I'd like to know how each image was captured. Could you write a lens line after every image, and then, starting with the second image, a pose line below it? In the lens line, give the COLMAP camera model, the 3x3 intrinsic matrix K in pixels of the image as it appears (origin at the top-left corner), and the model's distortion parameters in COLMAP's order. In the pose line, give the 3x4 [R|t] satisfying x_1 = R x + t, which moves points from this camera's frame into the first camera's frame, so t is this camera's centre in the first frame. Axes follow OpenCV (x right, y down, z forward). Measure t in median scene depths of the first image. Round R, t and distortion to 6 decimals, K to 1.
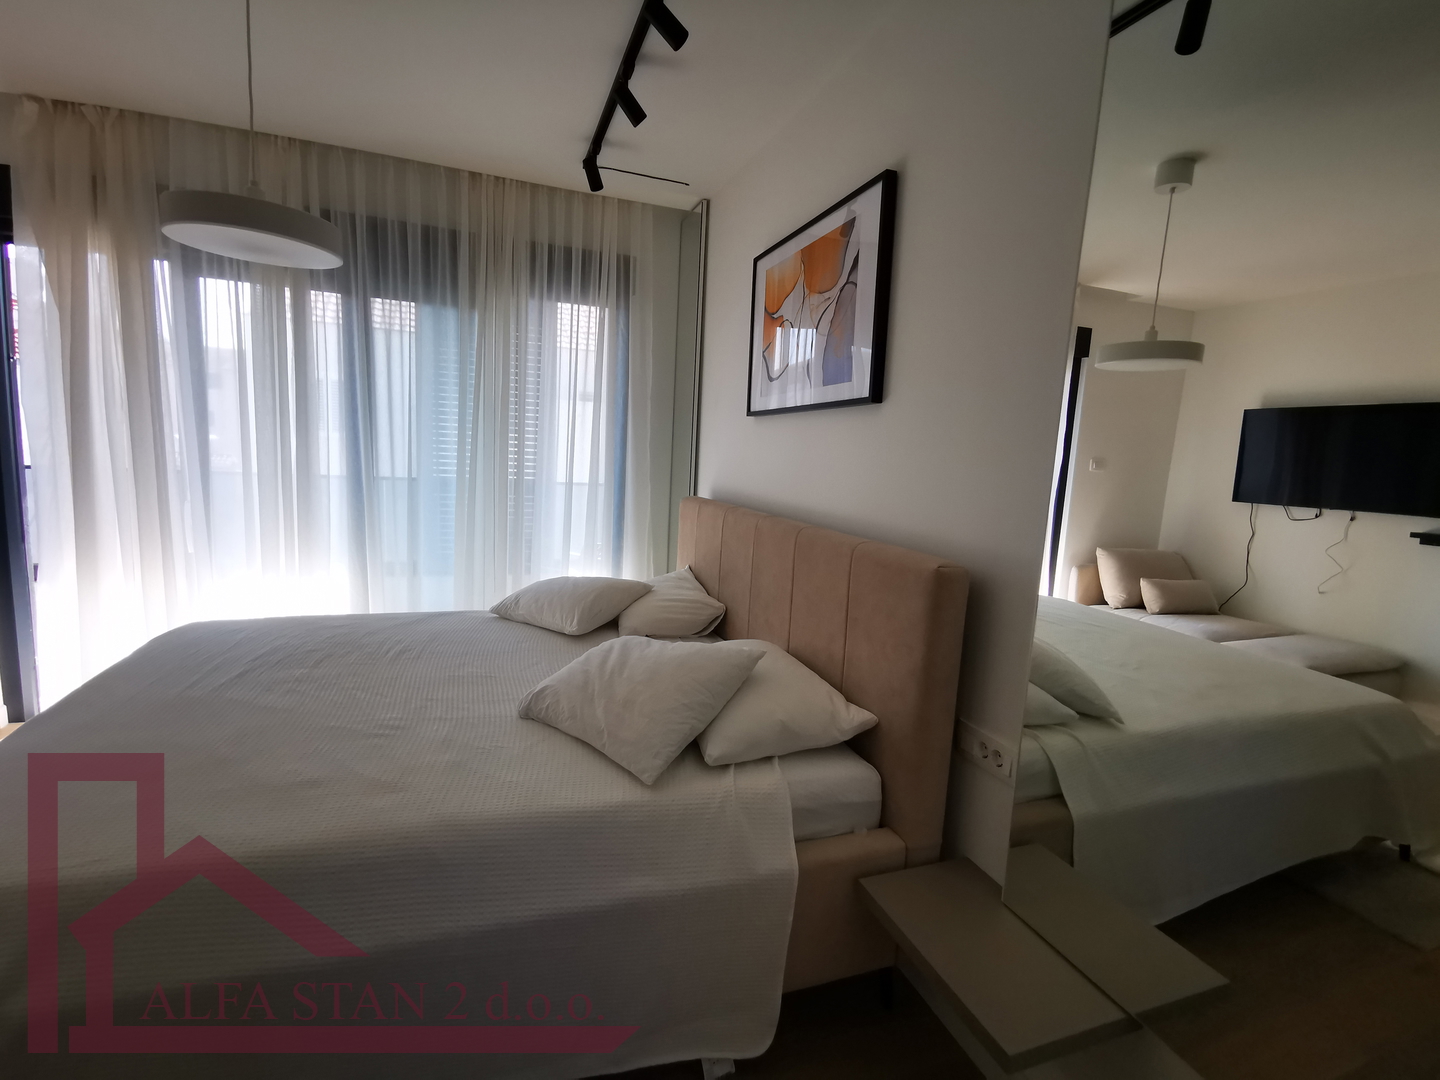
lens RADIAL K [[663.0, 0, 715.8], [0, 663.0, 539.2], [0, 0, 1]] dist [0.001040, -0.000882]
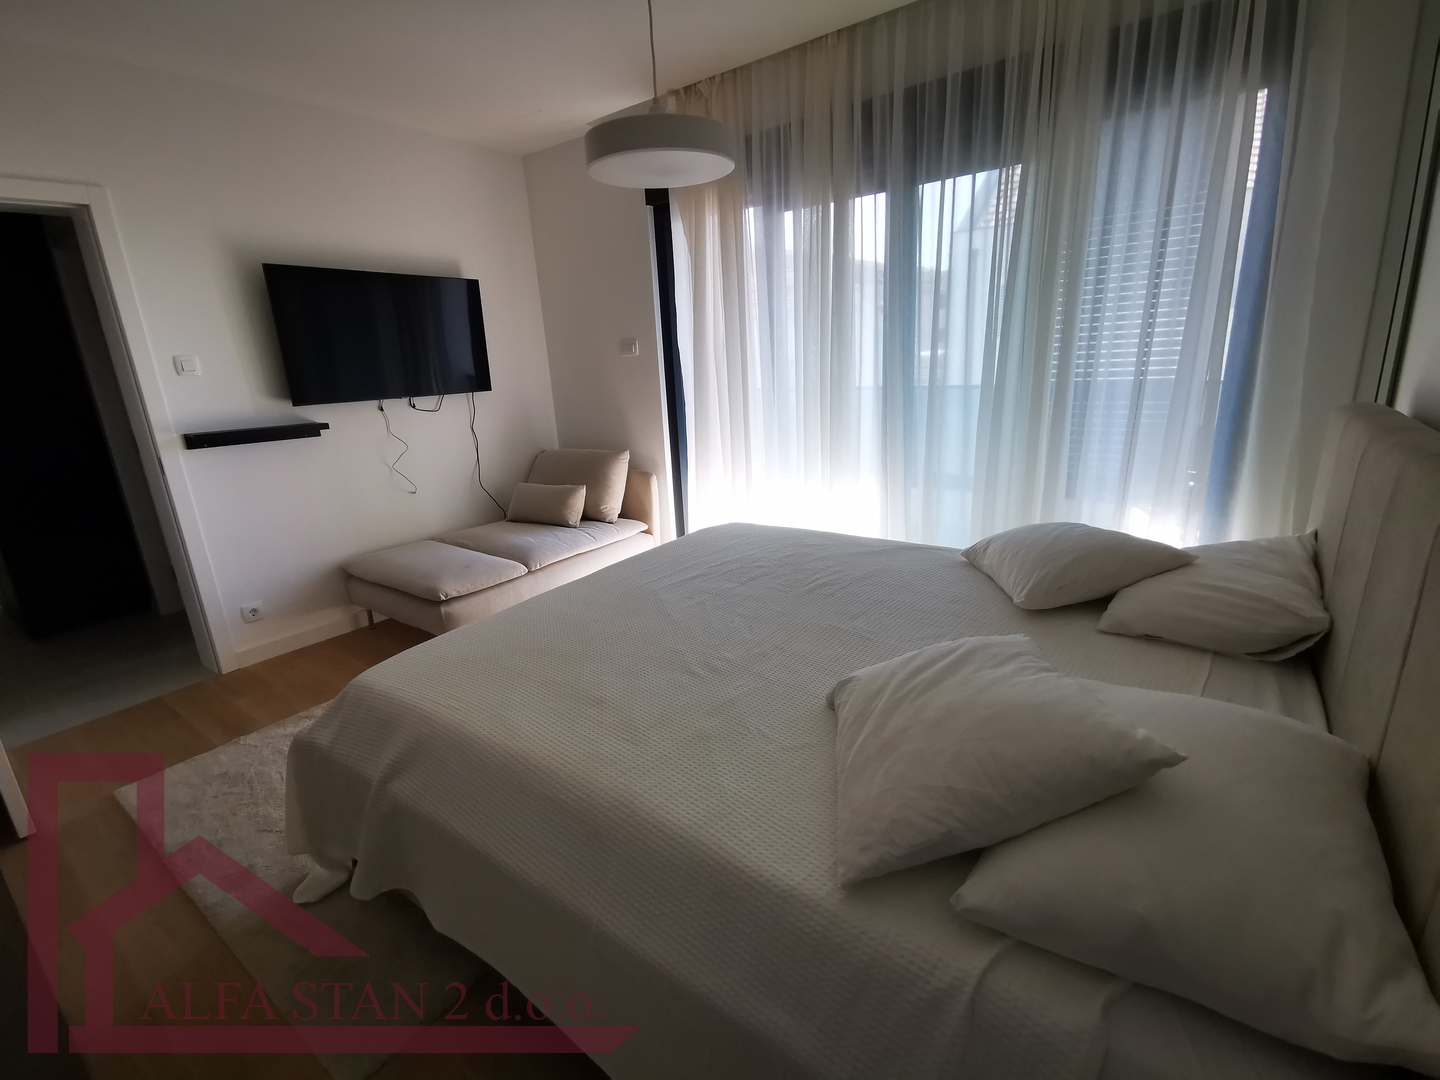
lens RADIAL K [[663.0, 0, 715.3], [0, 663.0, 539.2], [0, 0, 1]] dist [0.001040, -0.000882]
pose [[0.556801, 0.147798, -0.817391, 0.169542], [-0.032383, 0.987157, 0.156436, -0.029821], [0.830015, -0.060634, 0.554436, 0.322306]]
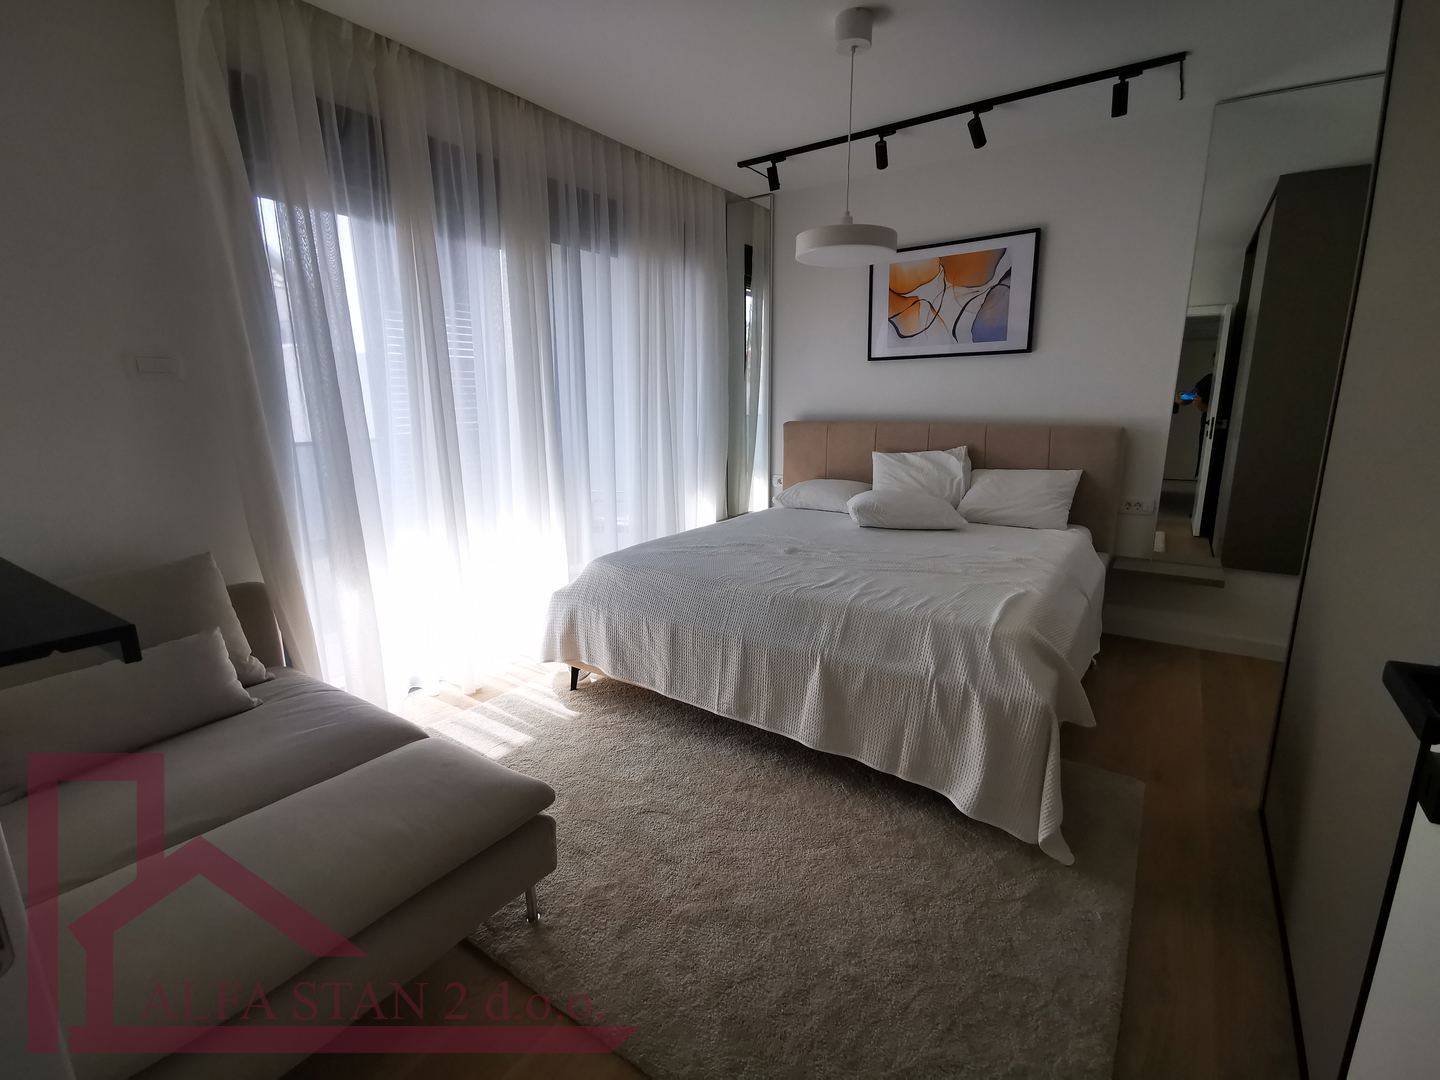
lens RADIAL K [[663.0, 0, 709.9], [0, 663.0, 542.9], [0, 0, 1]] dist [0.001040, -0.000882]
pose [[0.811640, -0.179550, 0.555879, -1.268040], [0.127078, 0.983072, 0.131987, -0.026536], [-0.570168, -0.036486, 0.820718, -0.046580]]
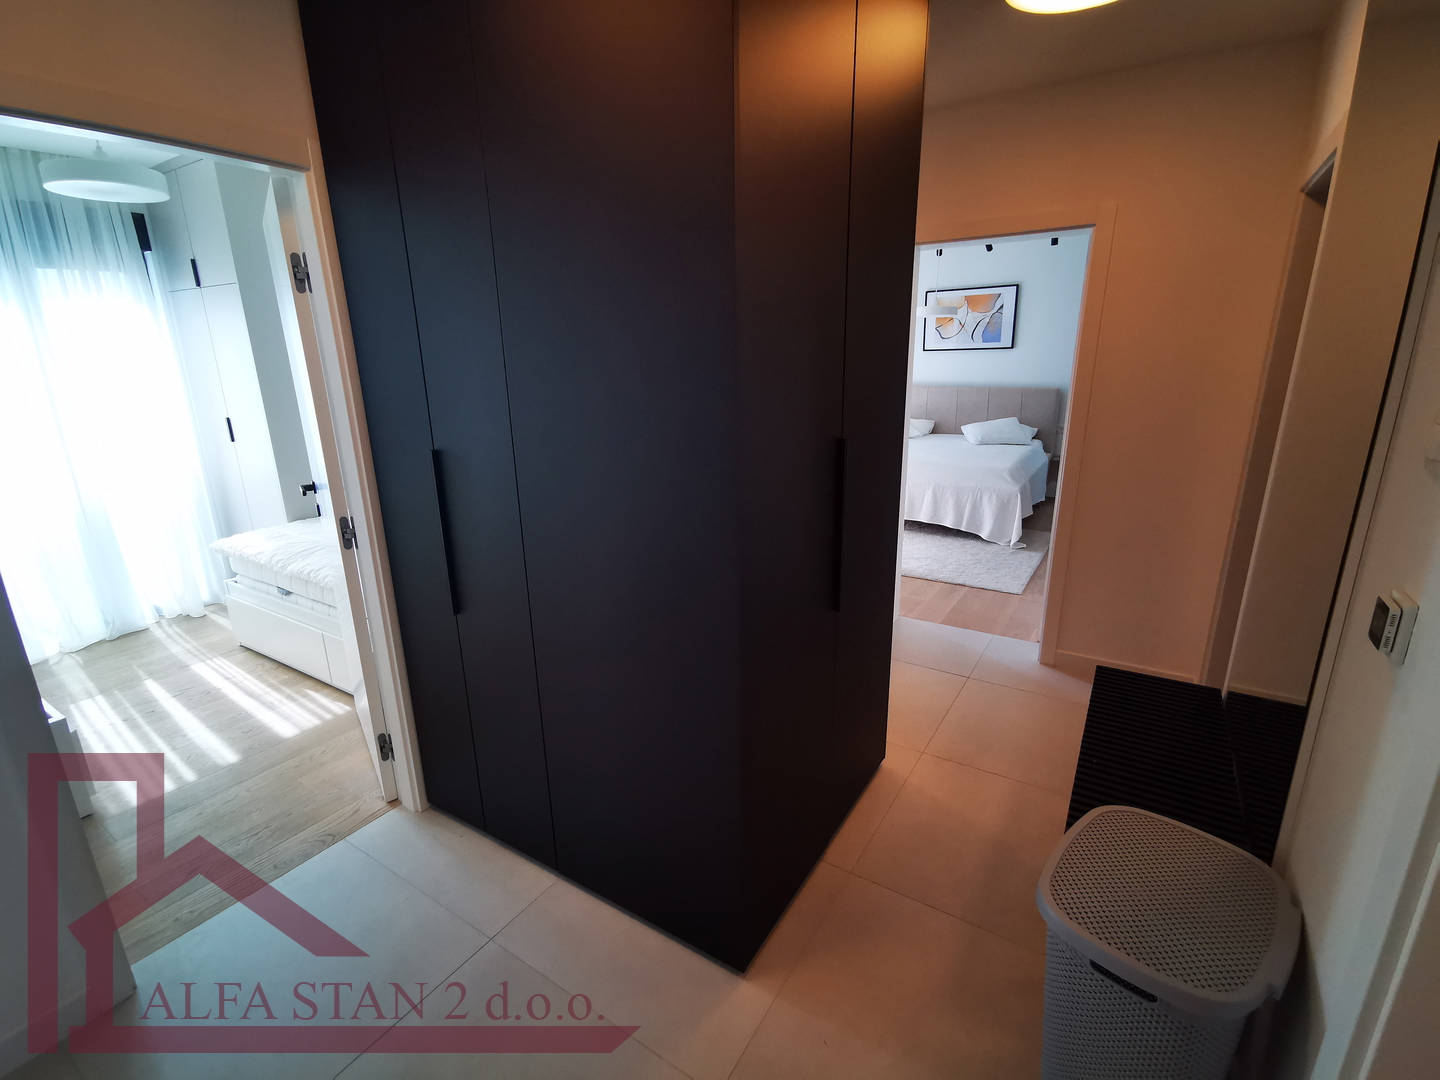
lens RADIAL K [[663.0, 0, 727.4], [0, 663.0, 543.5], [0, 0, 1]] dist [0.001040, -0.000882]
pose [[0.781515, -0.229920, 0.579975, -2.510947], [0.139380, 0.970464, 0.196909, -0.079909], [-0.608118, -0.073050, 0.790478, -0.745080]]
